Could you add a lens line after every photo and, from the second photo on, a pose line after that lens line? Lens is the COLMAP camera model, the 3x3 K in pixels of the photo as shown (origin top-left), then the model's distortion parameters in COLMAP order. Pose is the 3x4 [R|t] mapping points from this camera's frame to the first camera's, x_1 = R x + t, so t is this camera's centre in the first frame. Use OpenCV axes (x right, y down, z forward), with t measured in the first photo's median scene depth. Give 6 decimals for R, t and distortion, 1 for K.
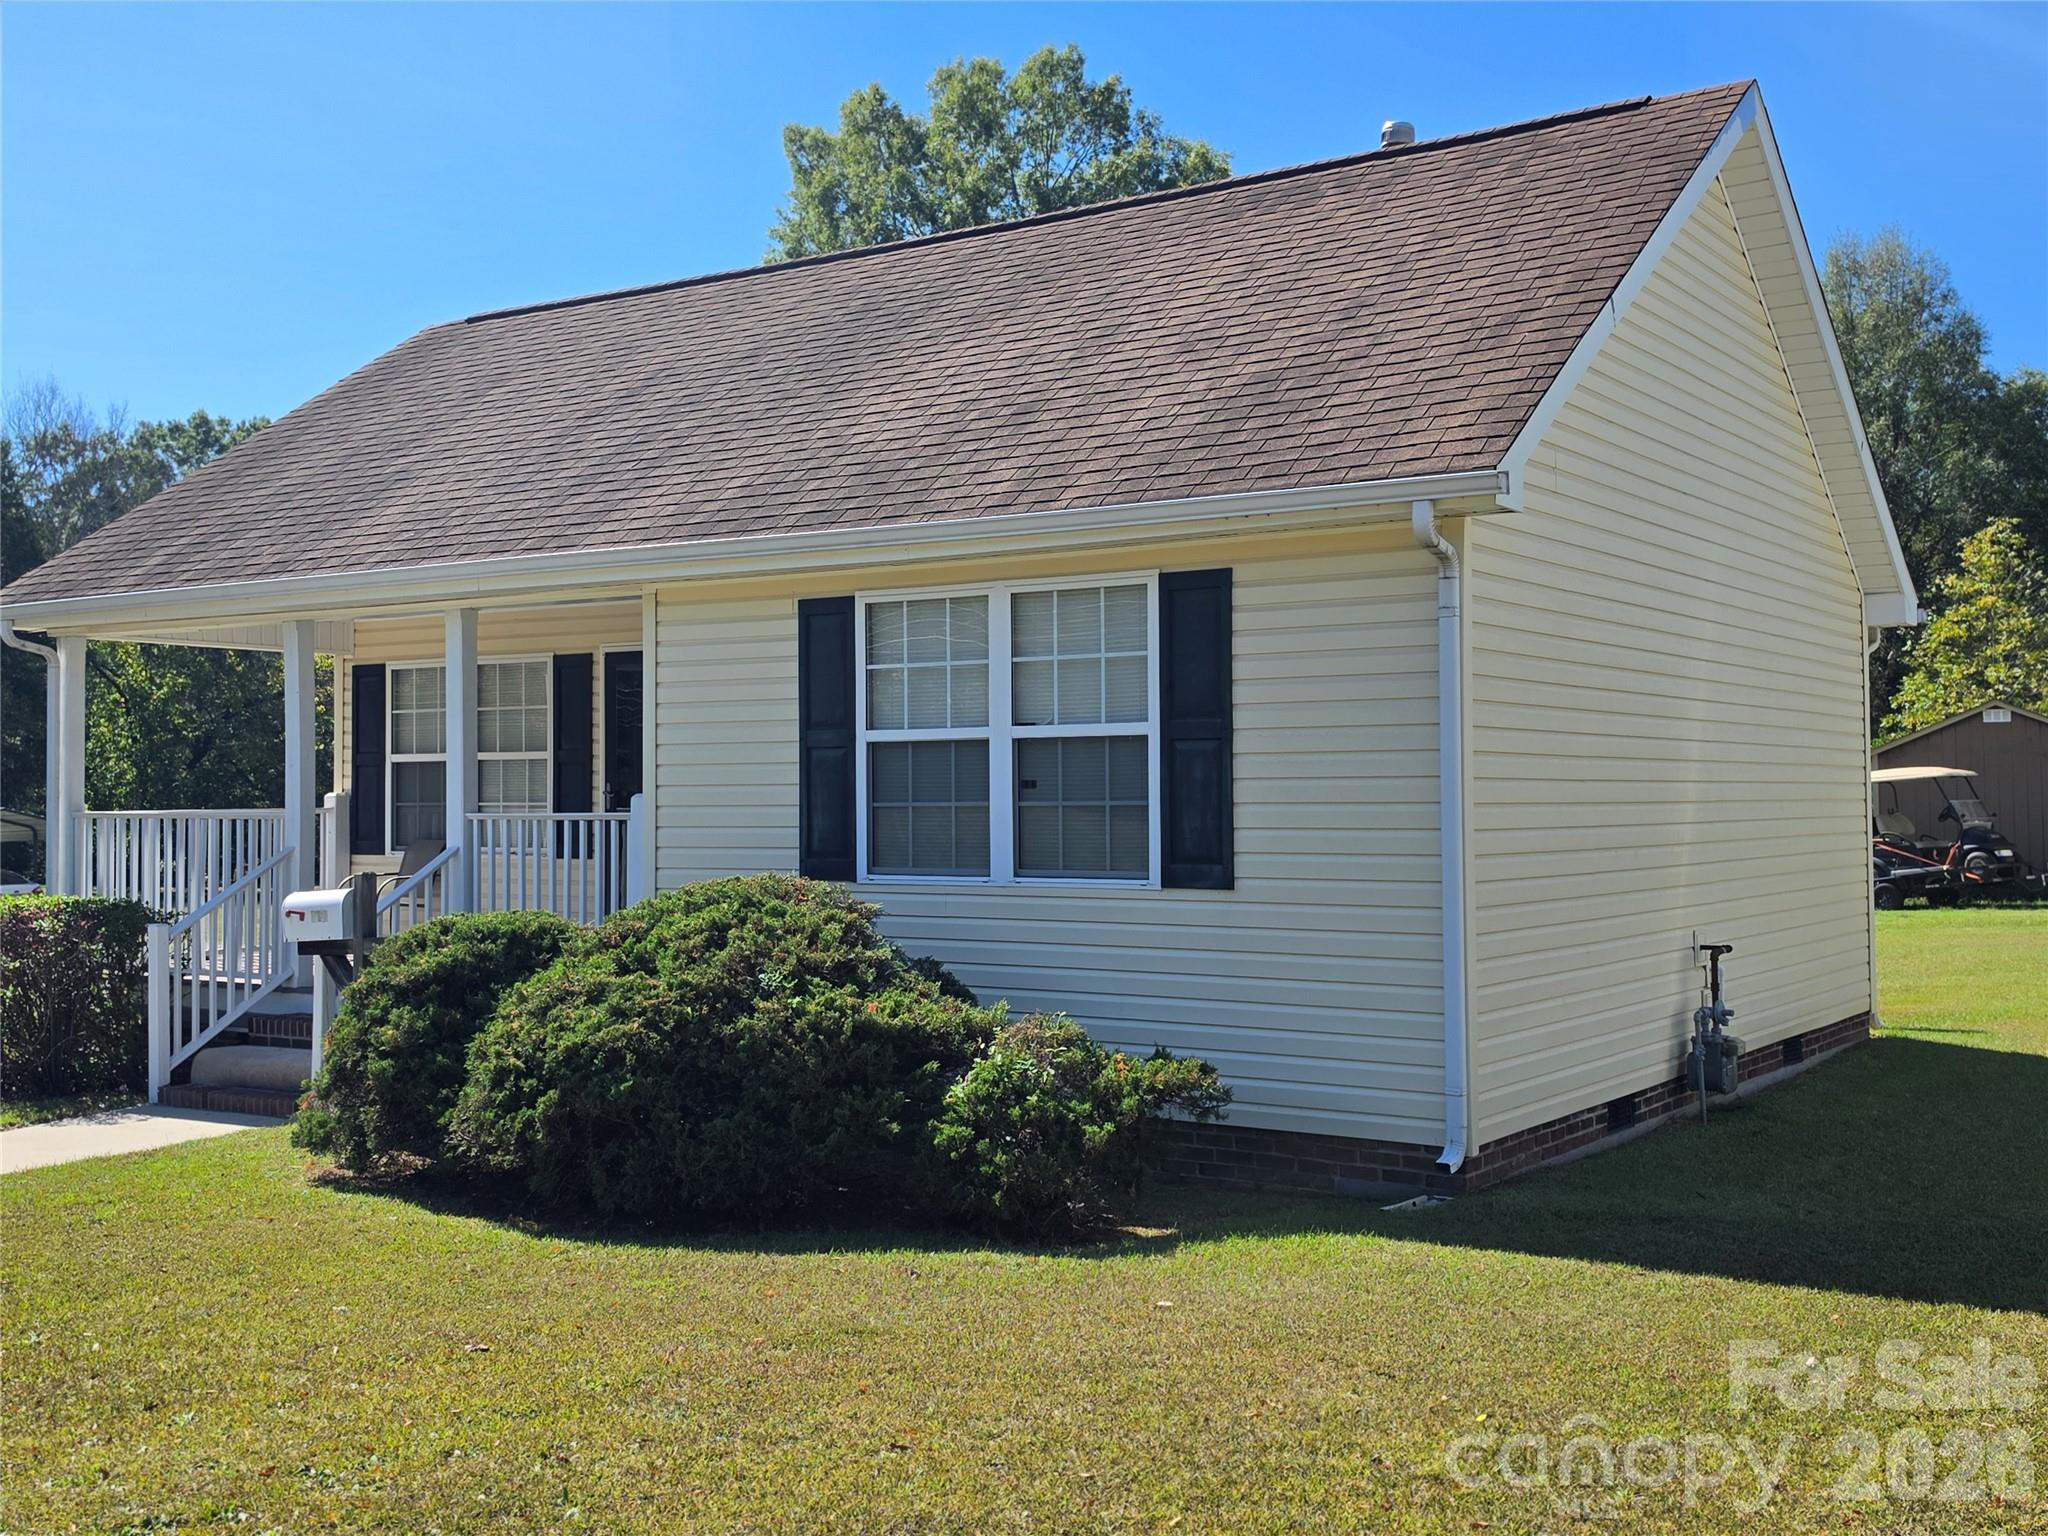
lens RADIAL K [[2129.5, 0, 1024.7], [0, 2129.5, 751.8], [0, 0, 1]] dist [0.063519, 0.000000]
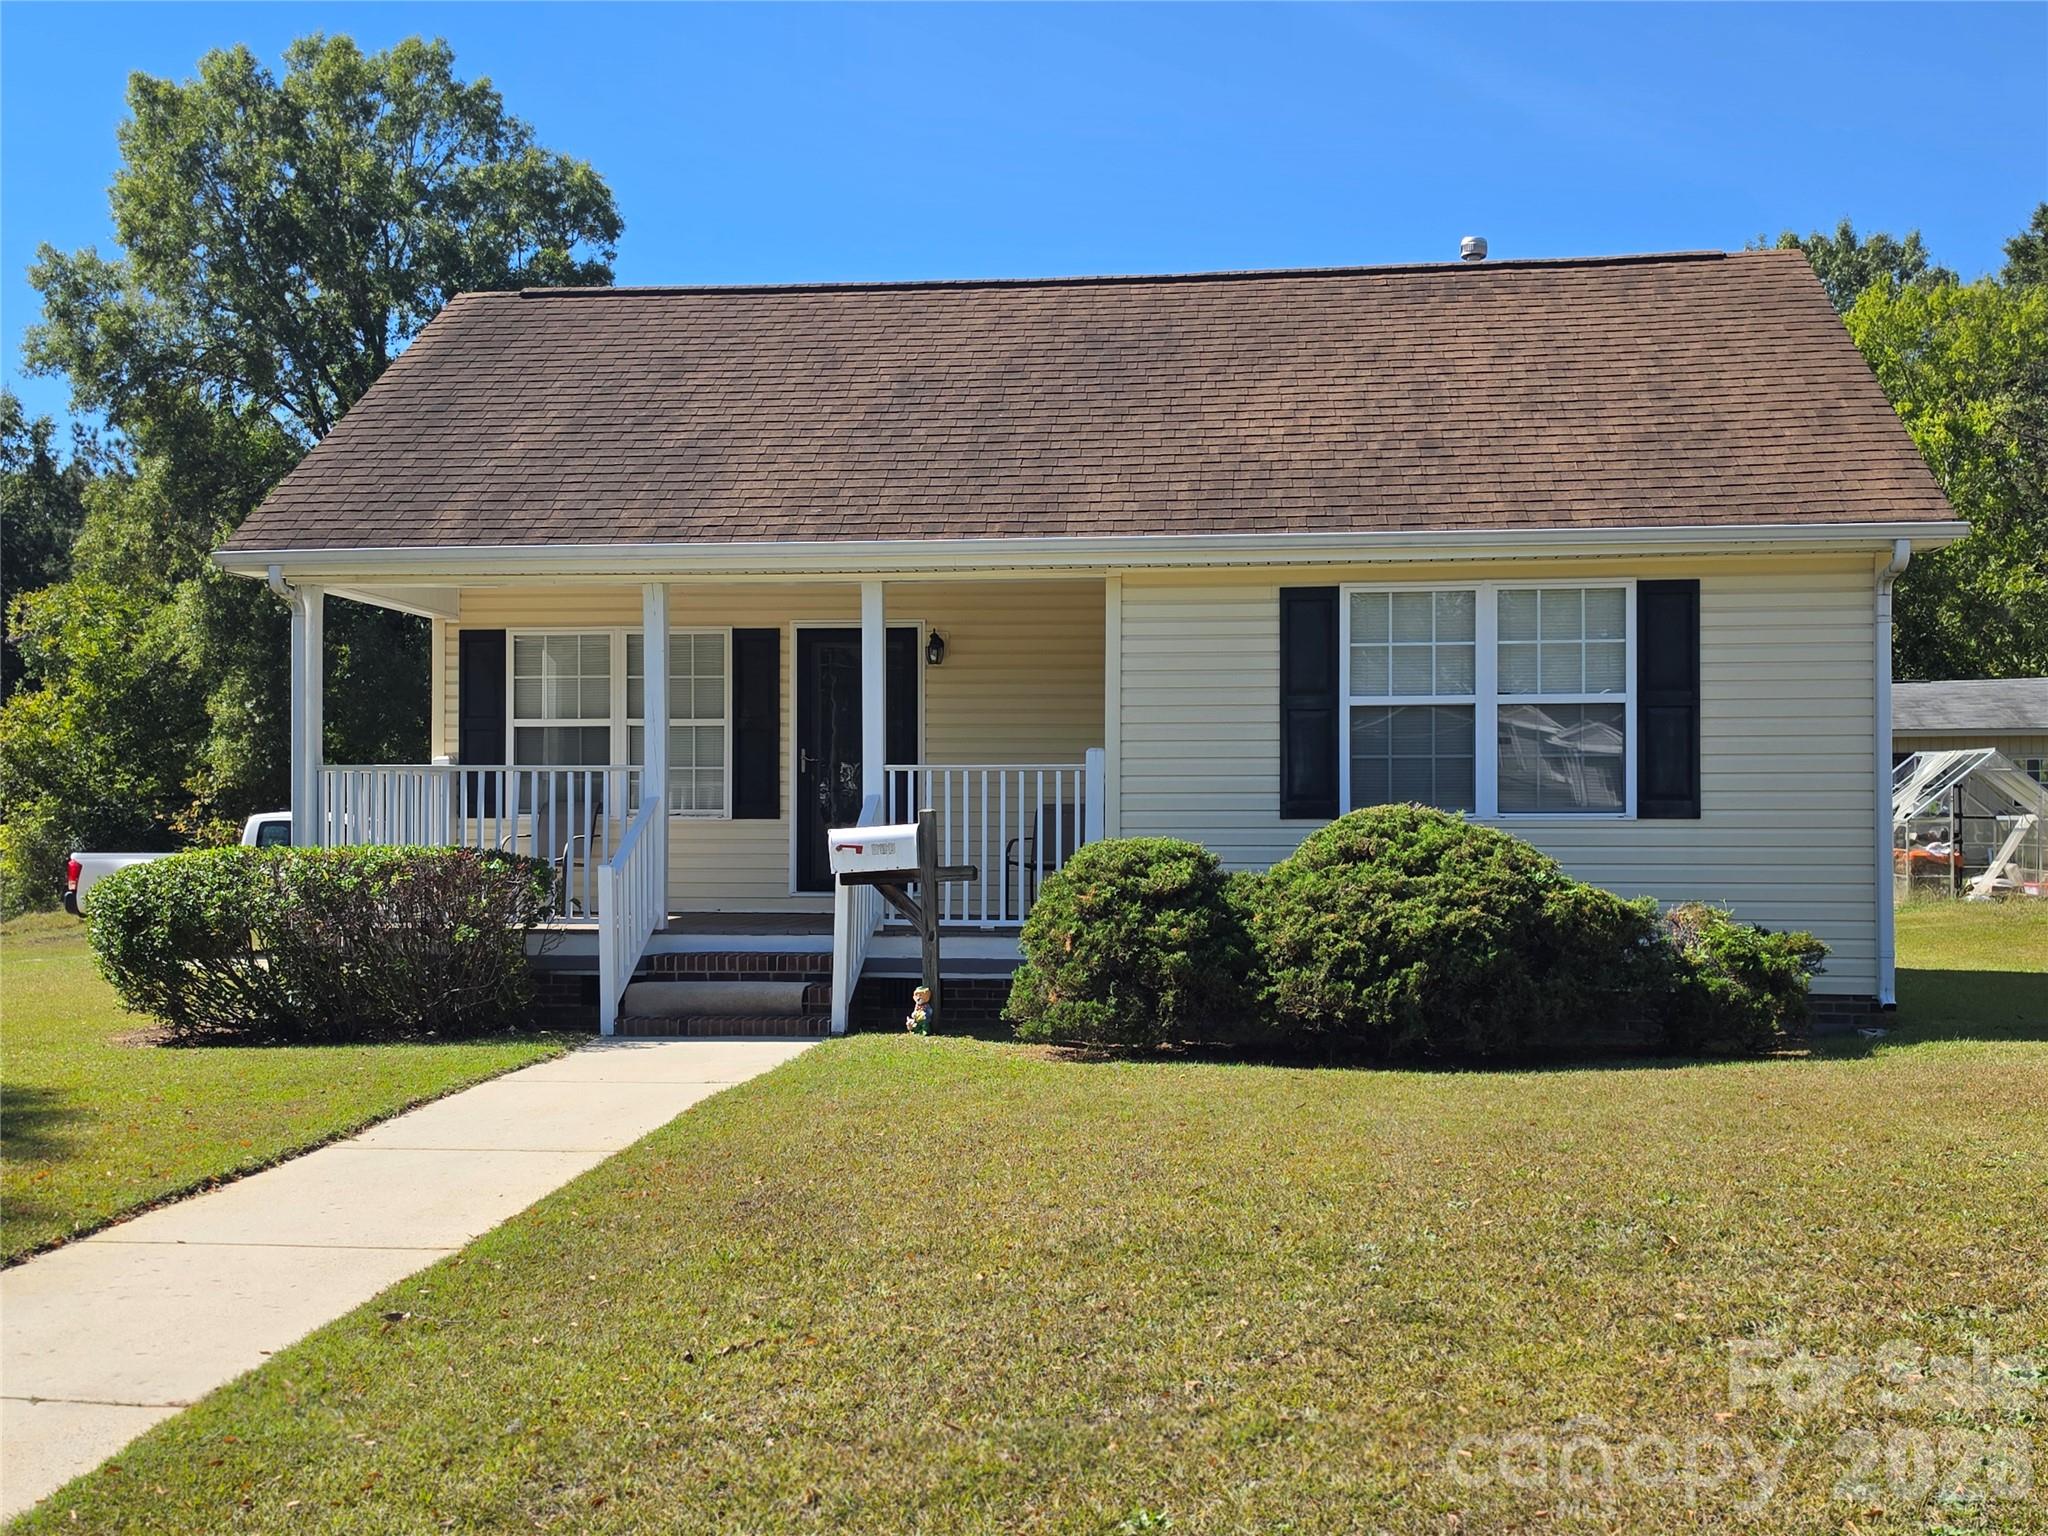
lens RADIAL K [[2129.5, 0, 1021.8], [0, 2129.5, 788.7], [0, 0, 1]] dist [0.063519, 0.000000]
pose [[0.900928, 0.013040, 0.433773, -0.768526], [-0.014365, 0.999897, -0.000223, 0.045775], [-0.433731, -0.006031, 0.901022, -0.030396]]
